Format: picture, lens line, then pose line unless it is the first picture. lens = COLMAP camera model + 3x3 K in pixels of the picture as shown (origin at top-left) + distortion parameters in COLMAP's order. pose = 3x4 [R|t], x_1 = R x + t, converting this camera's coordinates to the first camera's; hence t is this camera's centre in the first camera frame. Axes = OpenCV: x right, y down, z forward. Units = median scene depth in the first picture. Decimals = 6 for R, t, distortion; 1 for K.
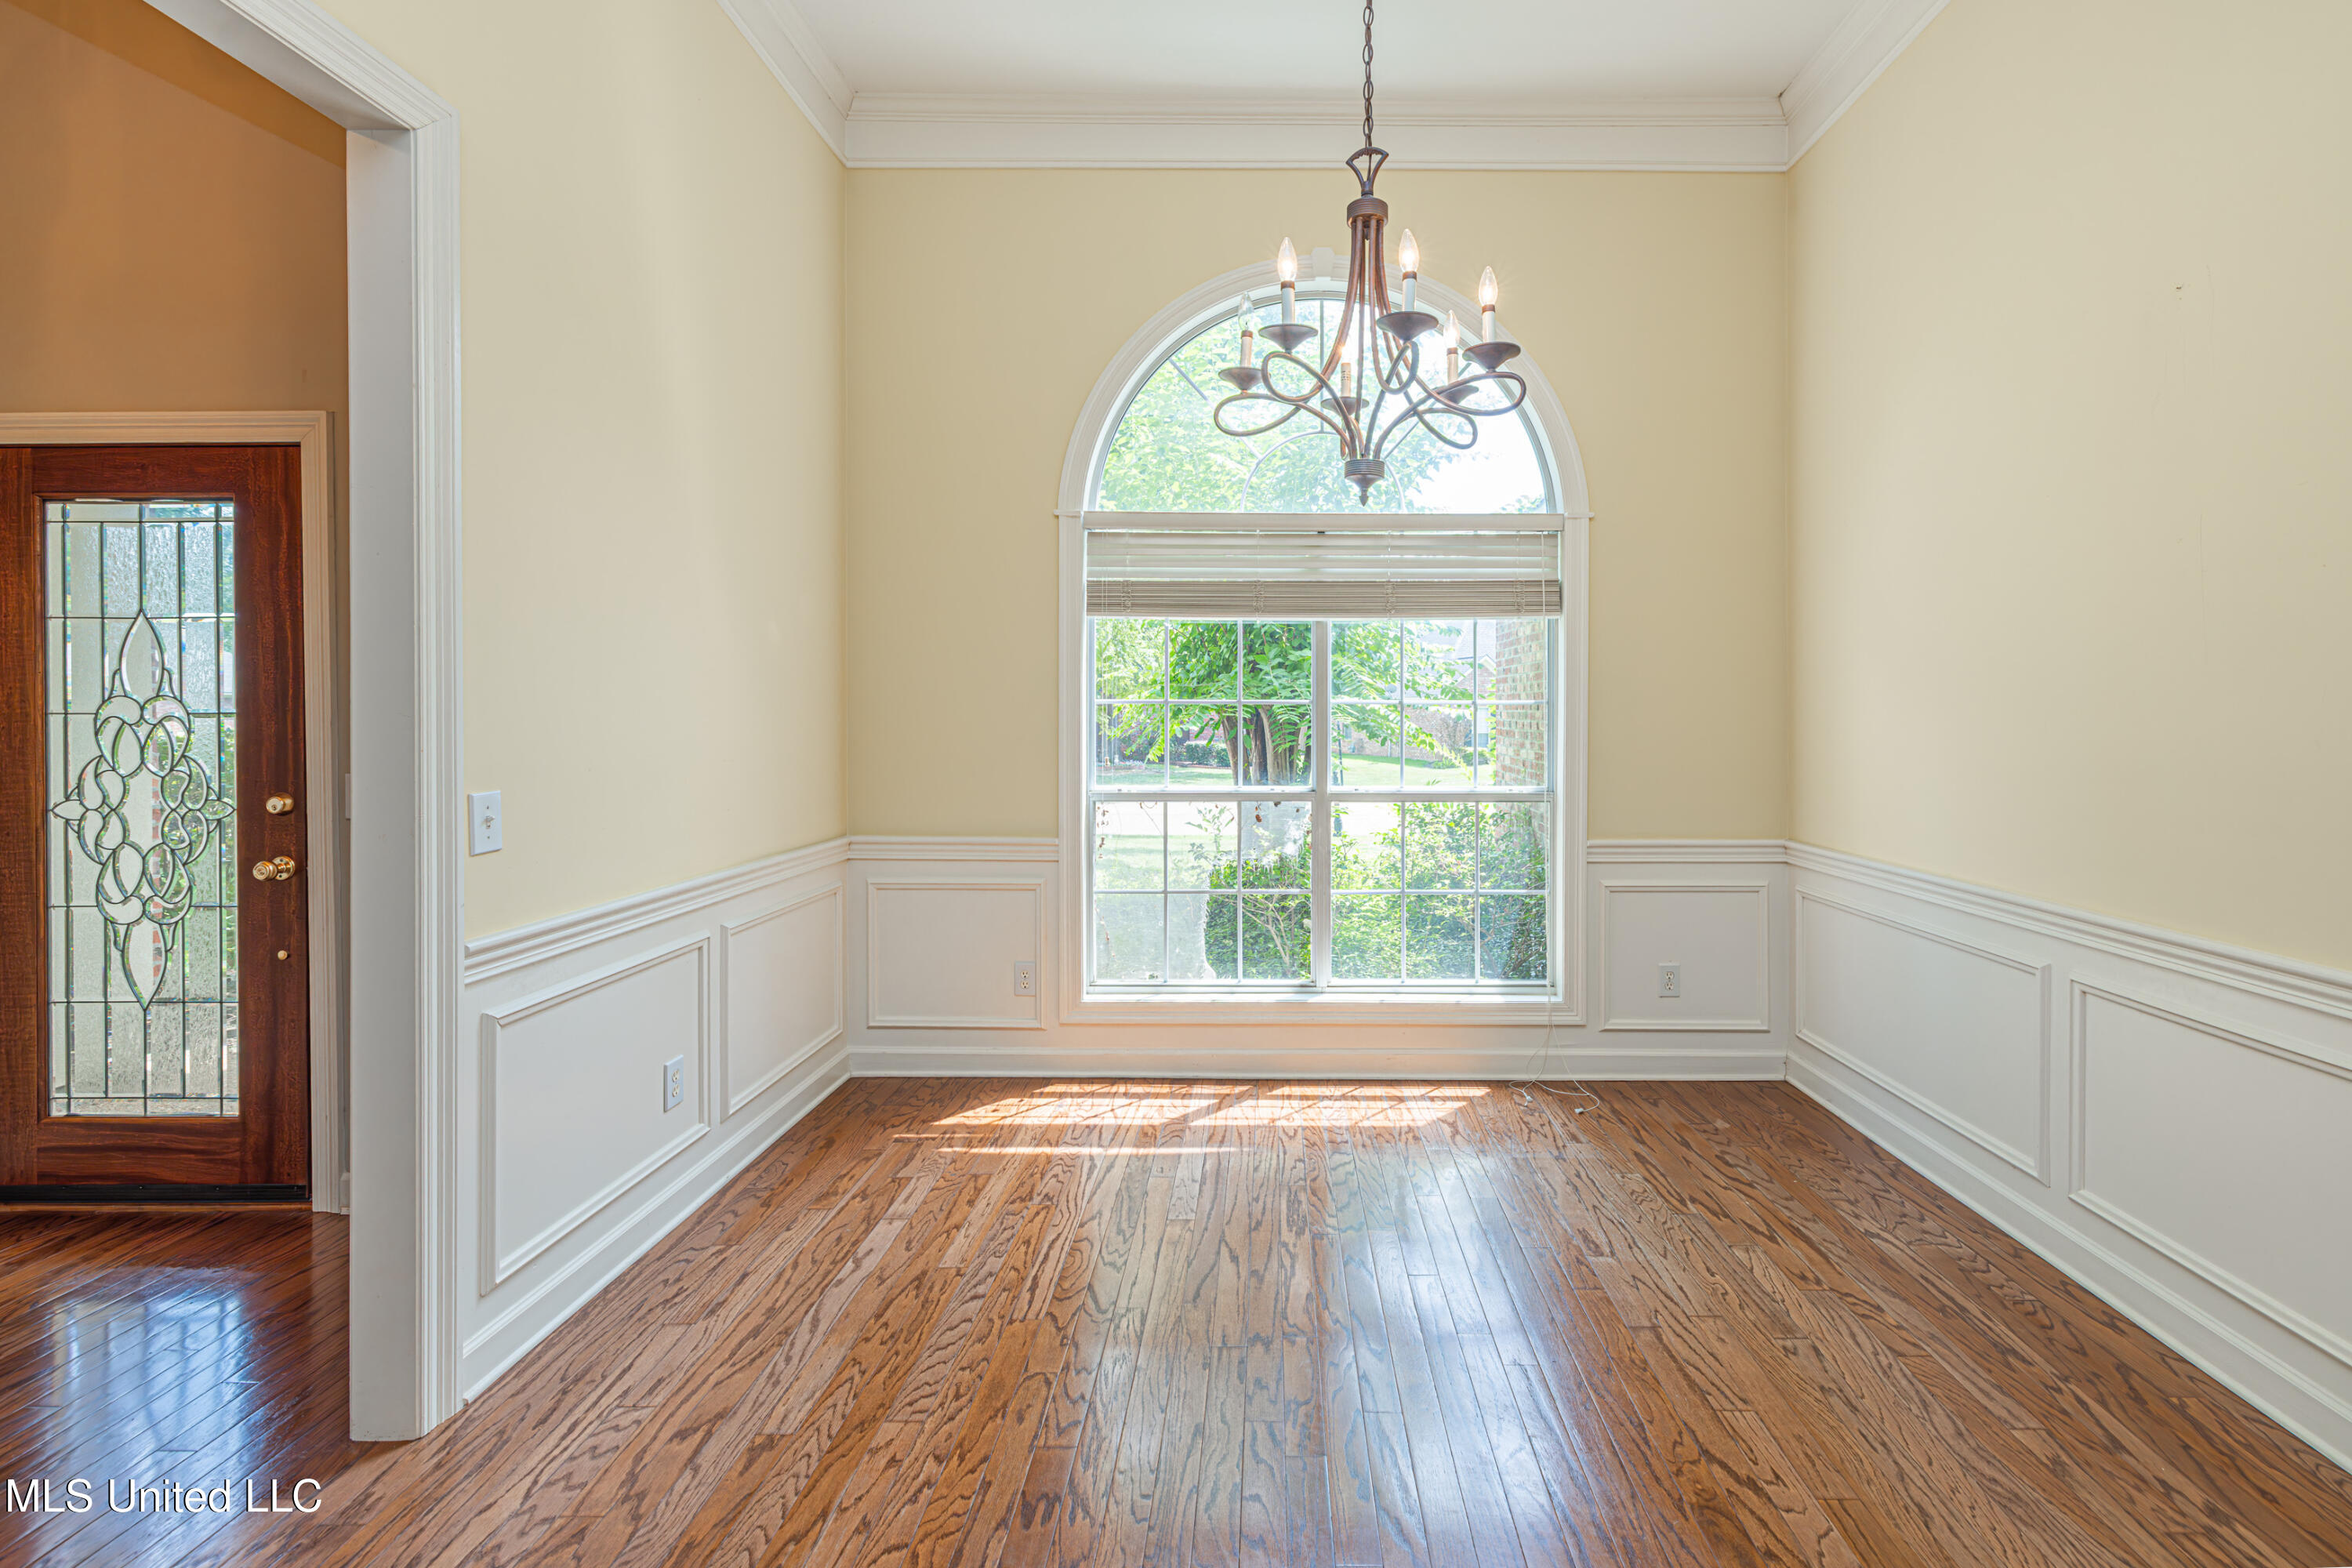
lens RADIAL K [[1025.7, 0, 1279.1], [0, 1025.7, 725.6], [0, 0, 1]] dist [0.002316, 0.000014]
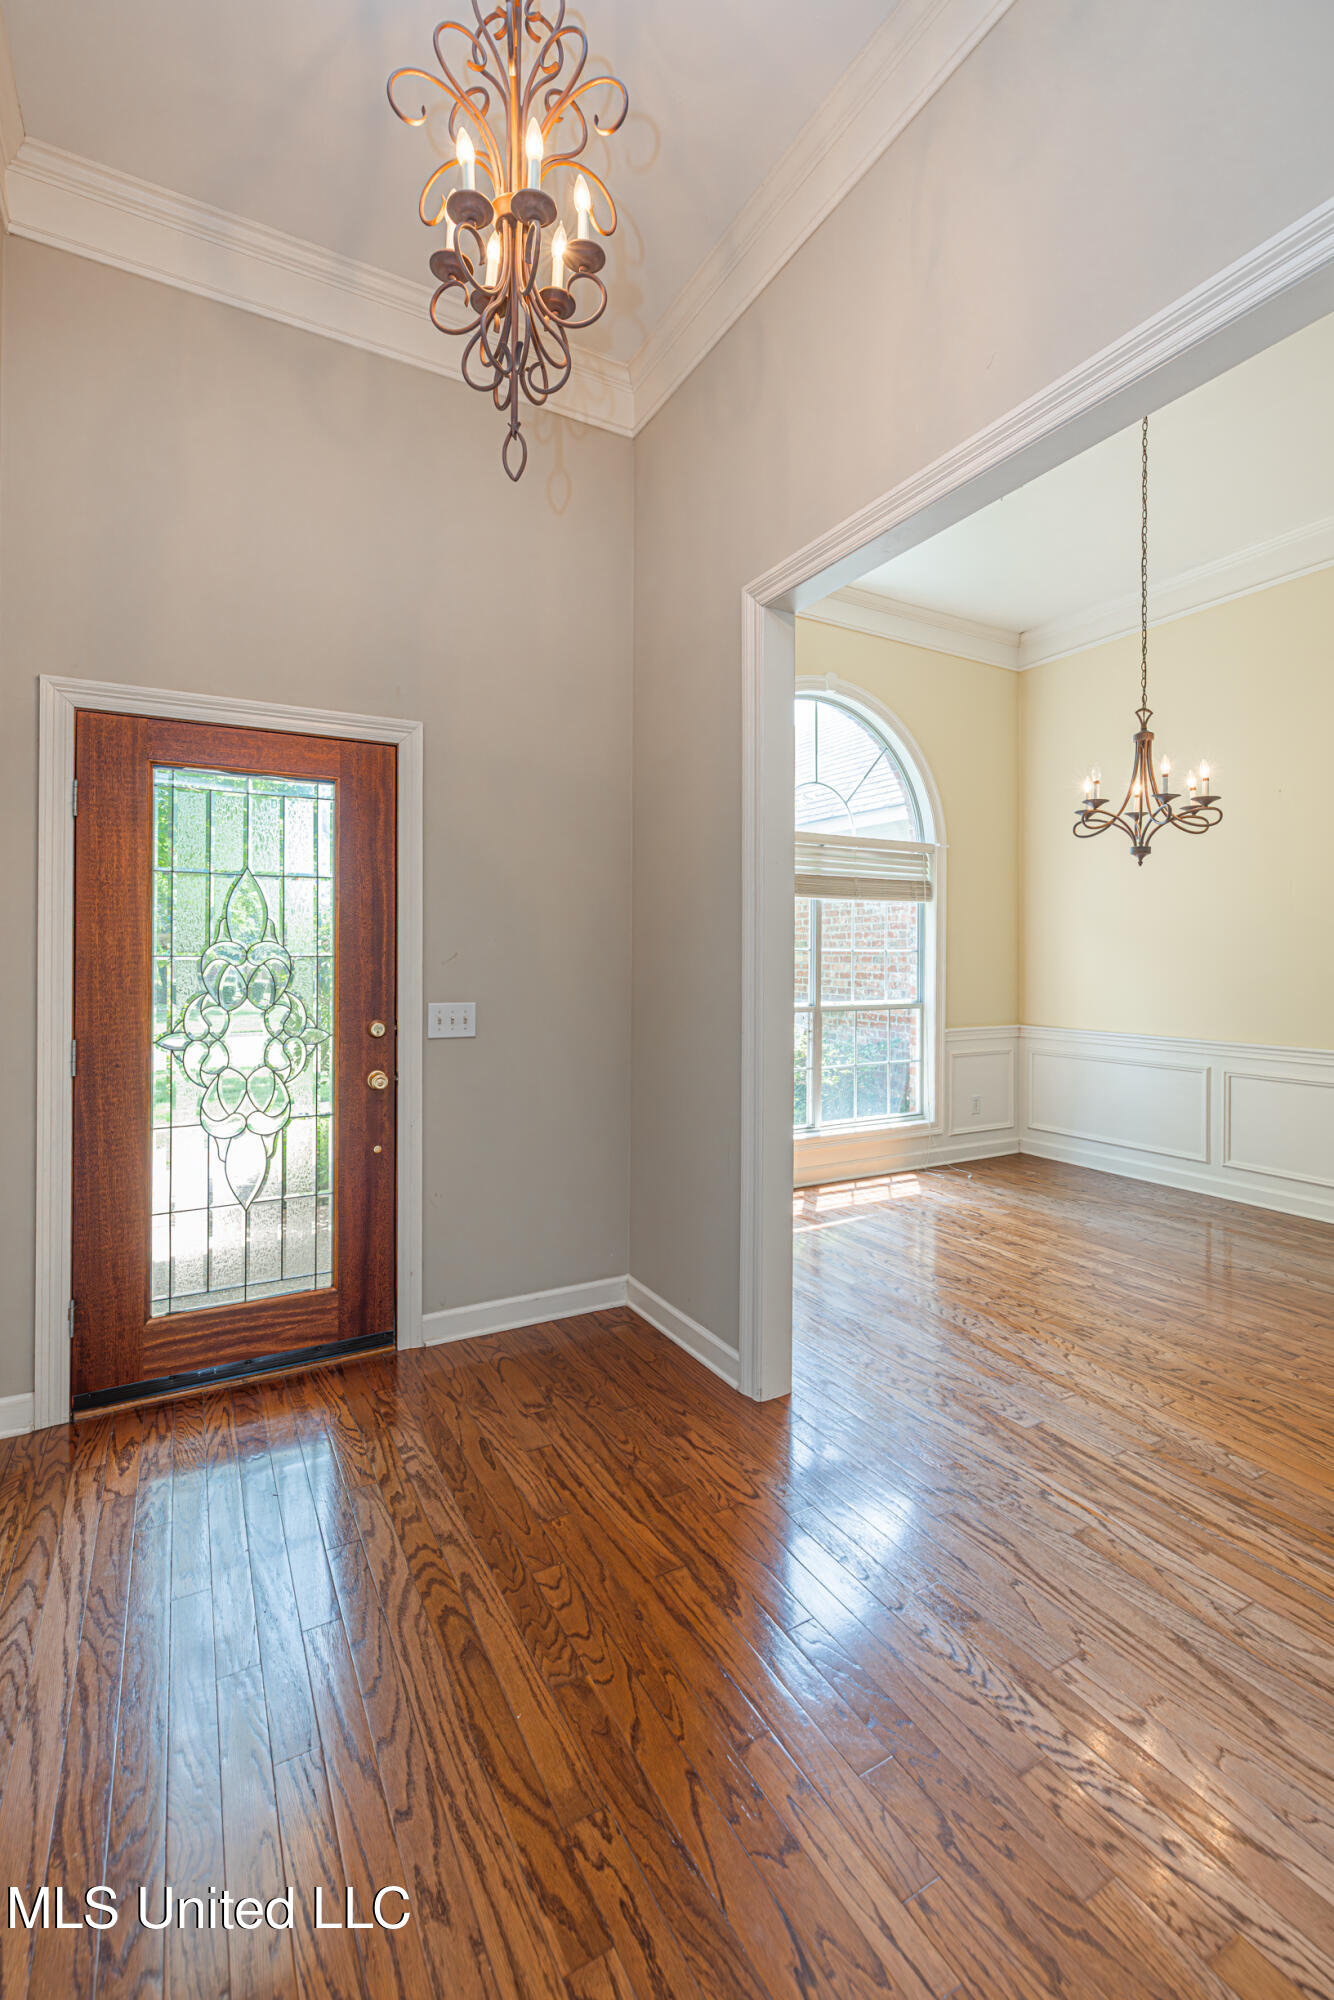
lens RADIAL K [[859.6, 0, 664.8], [0, 859.6, 954.8], [0, 0, 1]] dist [-0.000139, -0.000014]
pose [[0.873104, 0.003339, 0.487523, -1.167701], [0.002678, 0.999929, -0.011645, -0.000885], [-0.487527, 0.011473, 0.873032, -0.087217]]
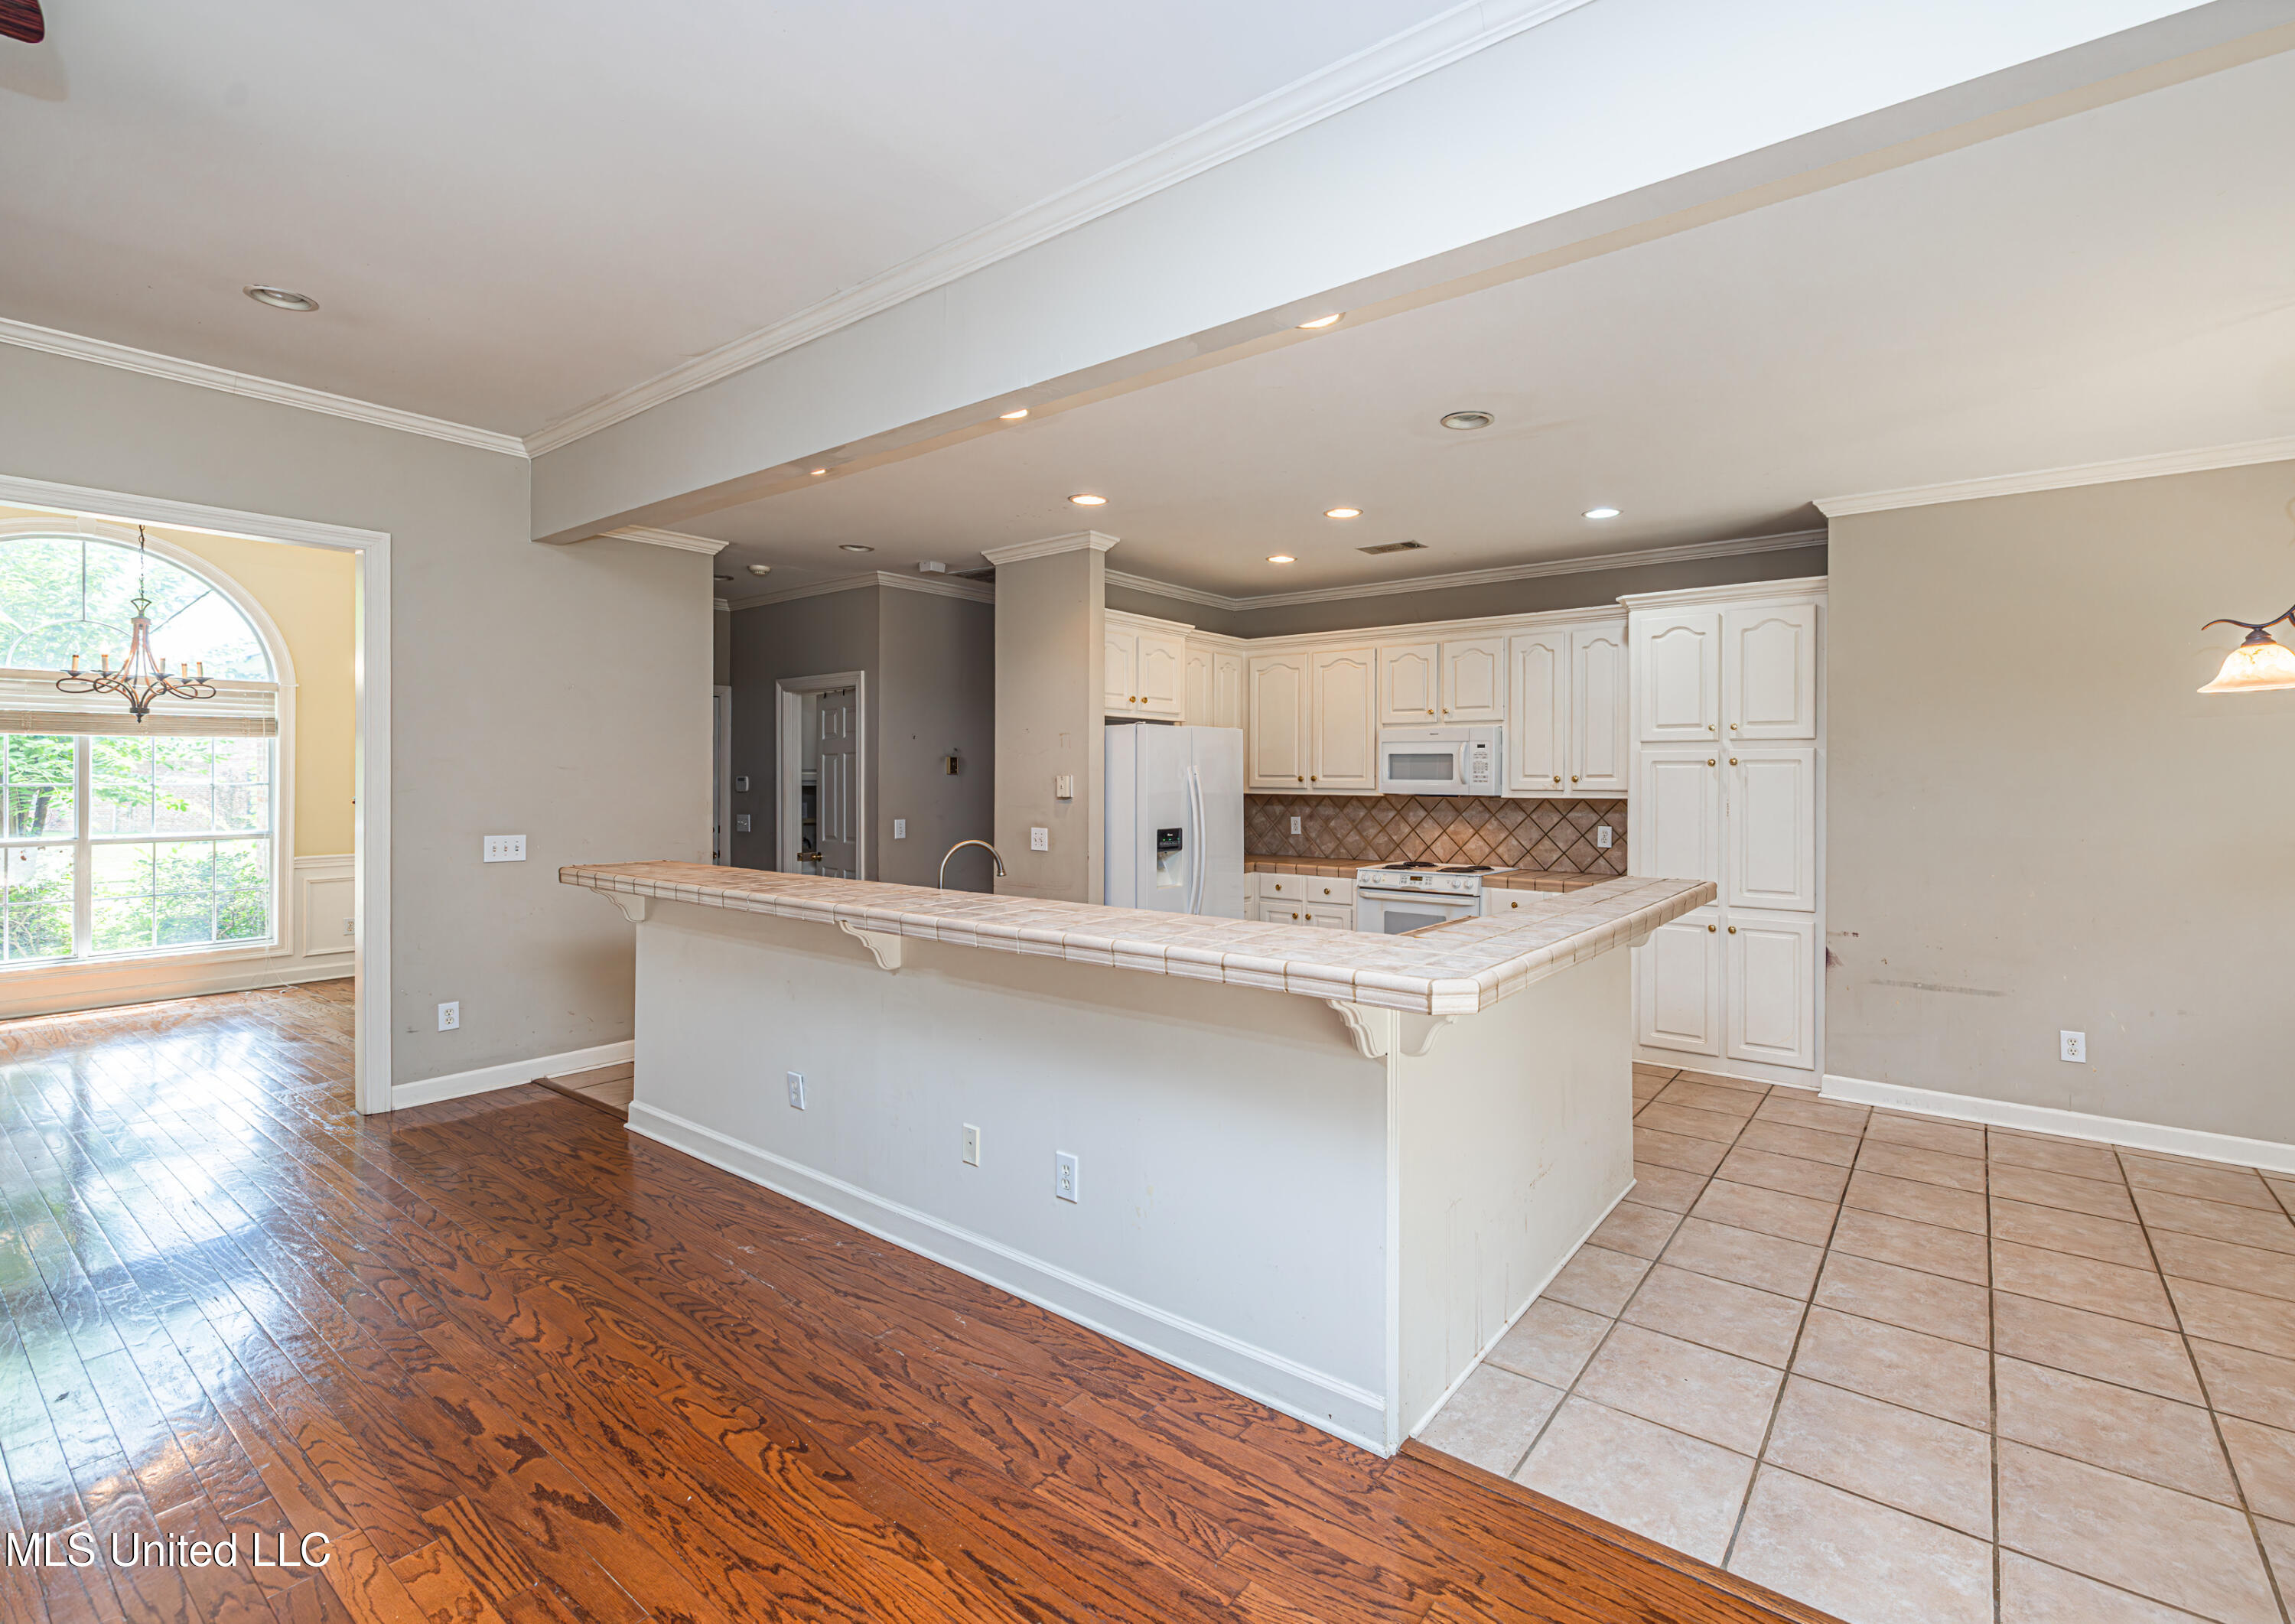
lens RADIAL K [[1024.2, 0, 1241.9], [0, 1024.2, 774.7], [0, 0, 1]] dist [-0.002288, -0.000420]
pose [[0.587140, -0.000657, 0.809485, -0.275641], [0.007233, 0.999964, -0.004435, -0.026488], [-0.809453, 0.008459, 0.587123, -2.081338]]
